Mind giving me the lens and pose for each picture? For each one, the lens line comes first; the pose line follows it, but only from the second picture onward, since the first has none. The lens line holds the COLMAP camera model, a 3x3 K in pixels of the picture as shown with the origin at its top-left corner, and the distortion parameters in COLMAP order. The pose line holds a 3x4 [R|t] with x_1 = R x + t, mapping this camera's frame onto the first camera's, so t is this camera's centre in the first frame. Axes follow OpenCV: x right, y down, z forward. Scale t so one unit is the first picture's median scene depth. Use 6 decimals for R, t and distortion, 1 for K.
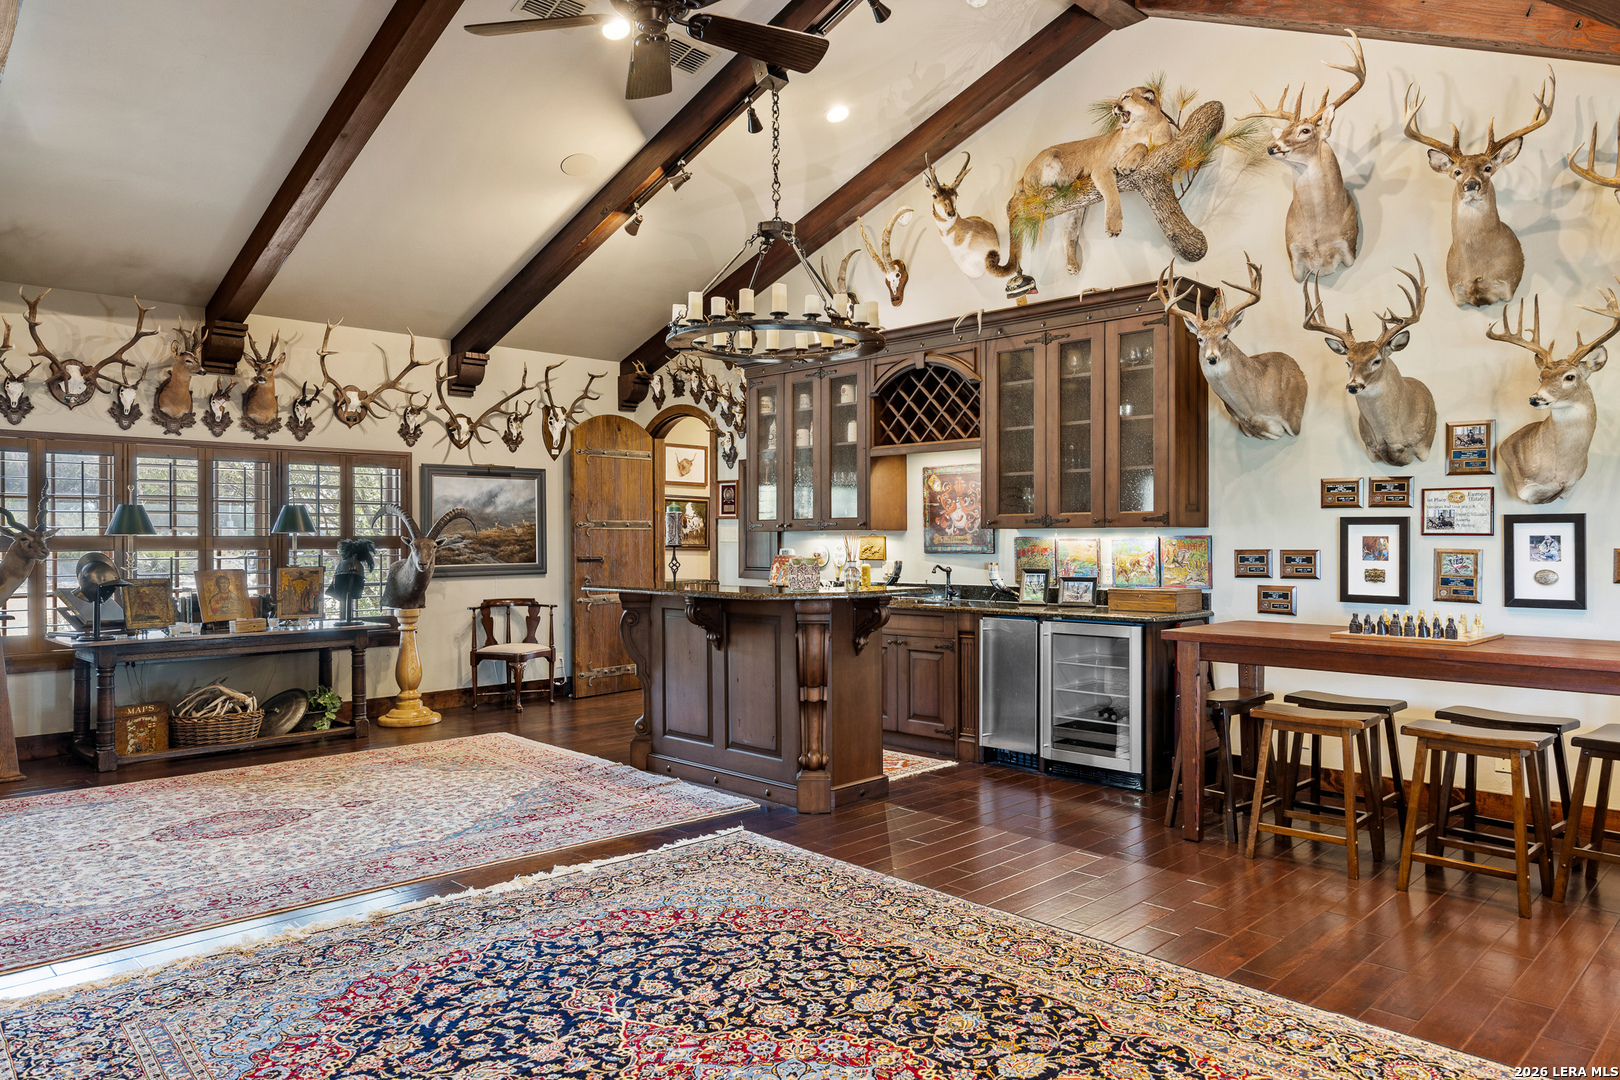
lens RADIAL K [[1089.4, 0, 818.9], [0, 1089.4, 534.7], [0, 0, 1]] dist [0.000694, -0.002633]
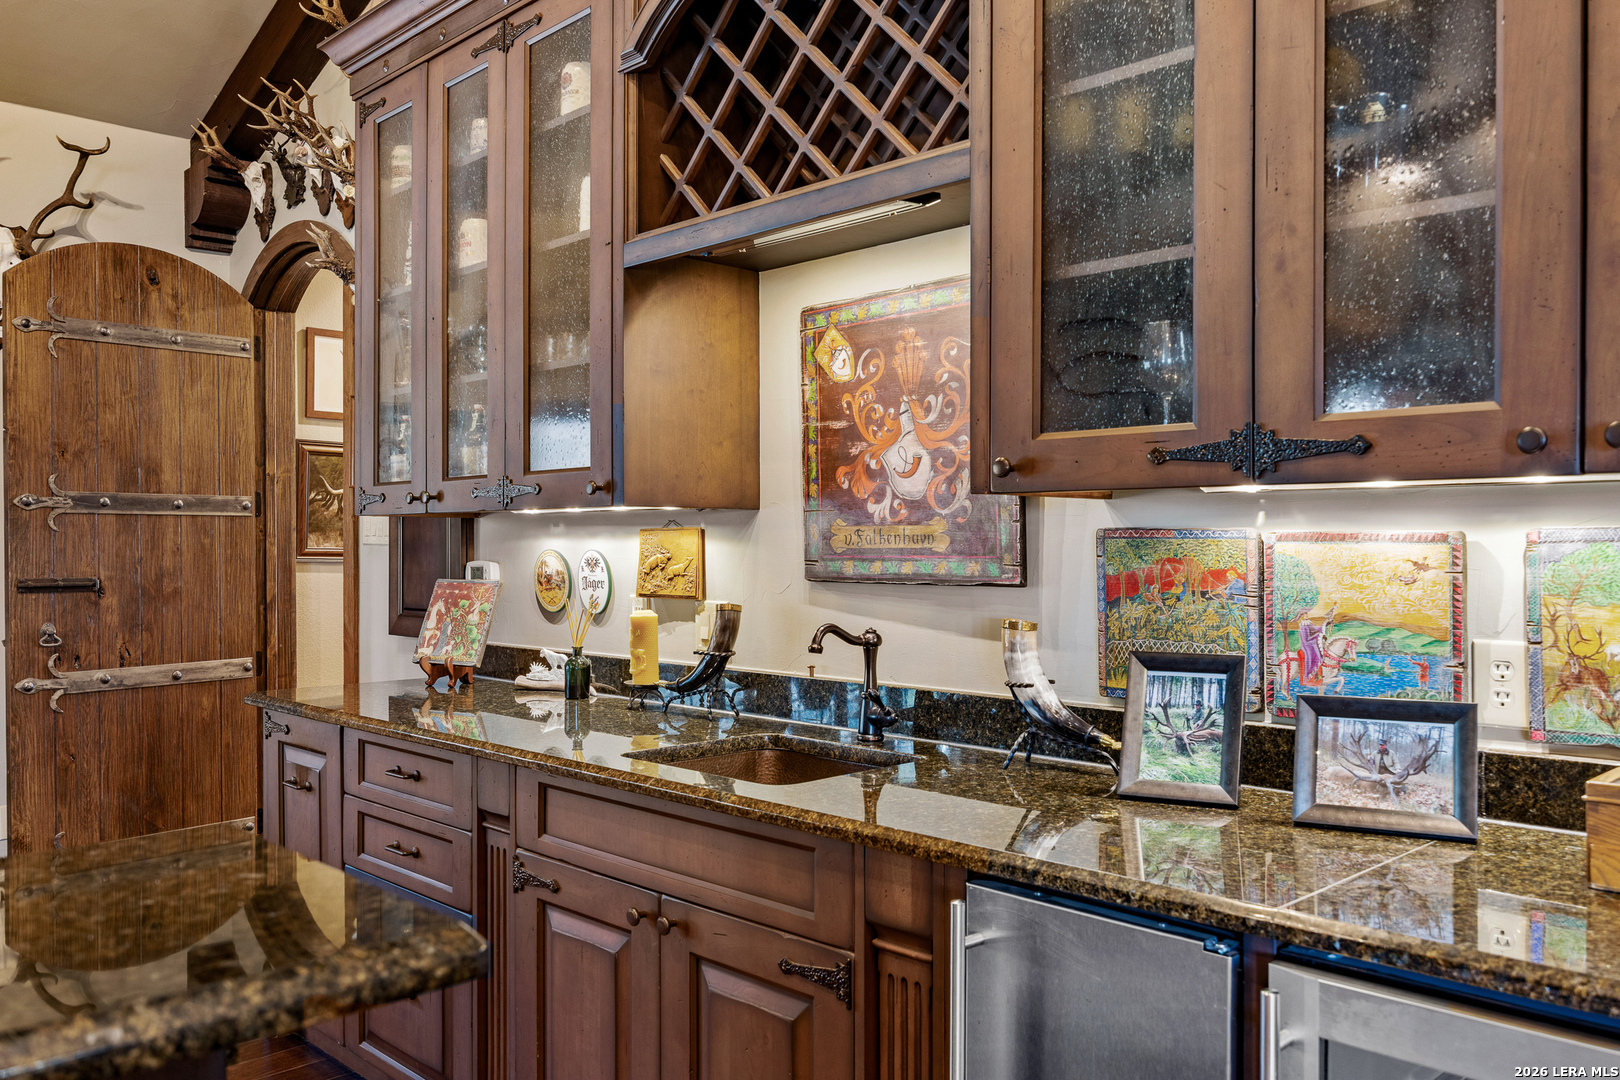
lens RADIAL K [[1298.7, 0, 819.7], [0, 1298.7, 551.8], [0, 0, 1]] dist [0.004298, 0.002180]
pose [[0.999979, 0.002435, -0.005935, 0.155971], [-0.002369, 0.999934, 0.011210, 0.006478], [0.005962, -0.011196, 0.999920, 0.940813]]
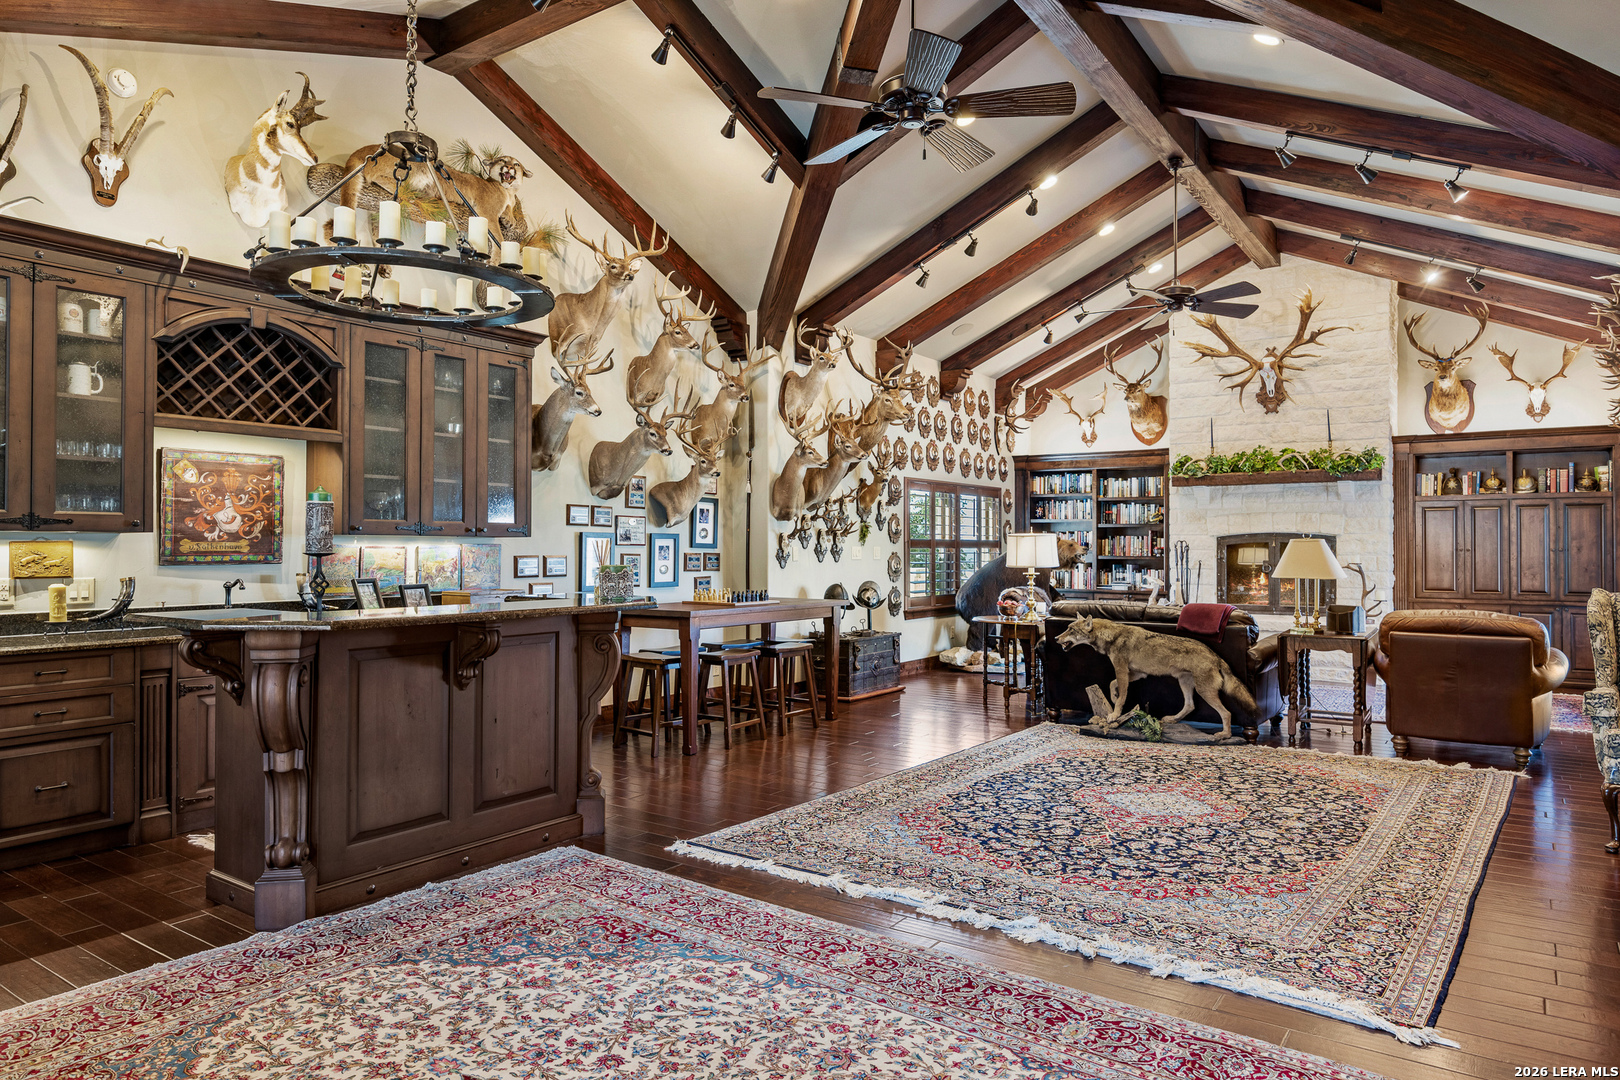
lens RADIAL K [[1029.5, 0, 814.2], [0, 1029.5, 540.0], [0, 0, 1]] dist [-0.004343, 0.001777]
pose [[-0.186918, 0.010383, 0.982321, -0.999995], [-0.003394, 0.999931, -0.011215, 0.009488], [-0.982370, -0.005431, -0.186870, 1.056618]]
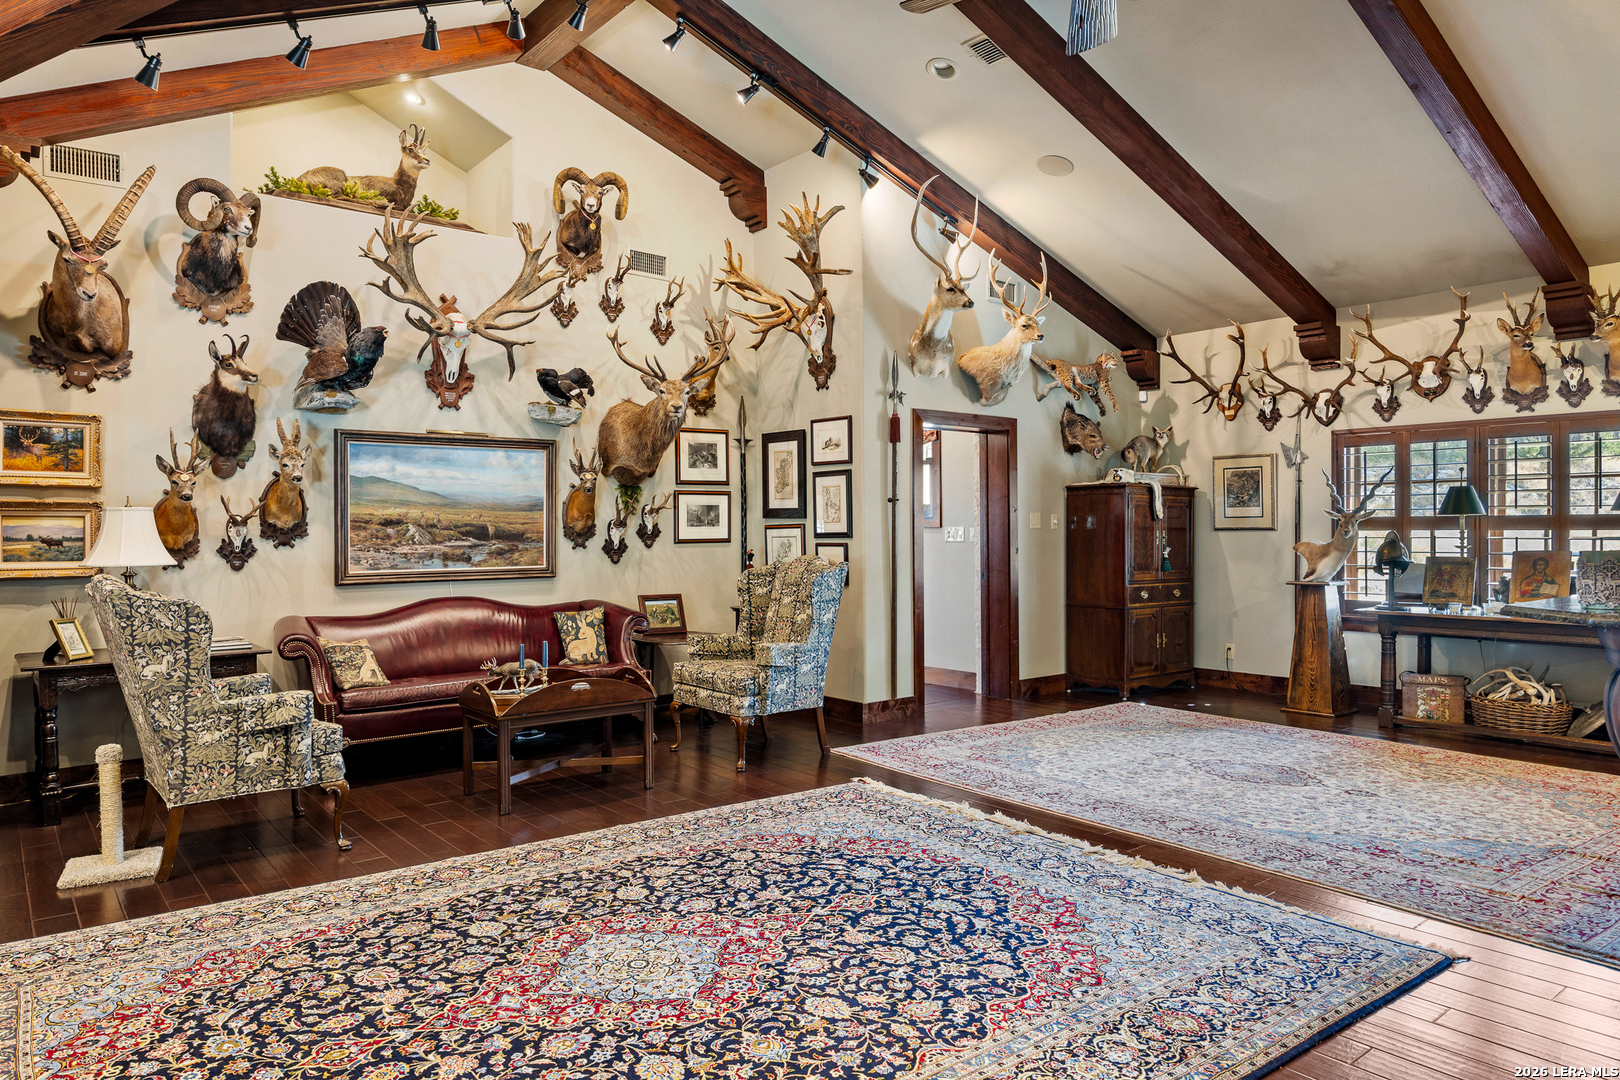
lens RADIAL K [[1026.8, 0, 807.3], [0, 1026.8, 539.3], [0, 0, 1]] dist [0.002098, 0.001372]
pose [[-0.103544, 0.015374, -0.994506, 0.593483], [0.013883, 0.999805, 0.014011, 0.001525], [0.994528, -0.012356, -0.103738, 0.677367]]
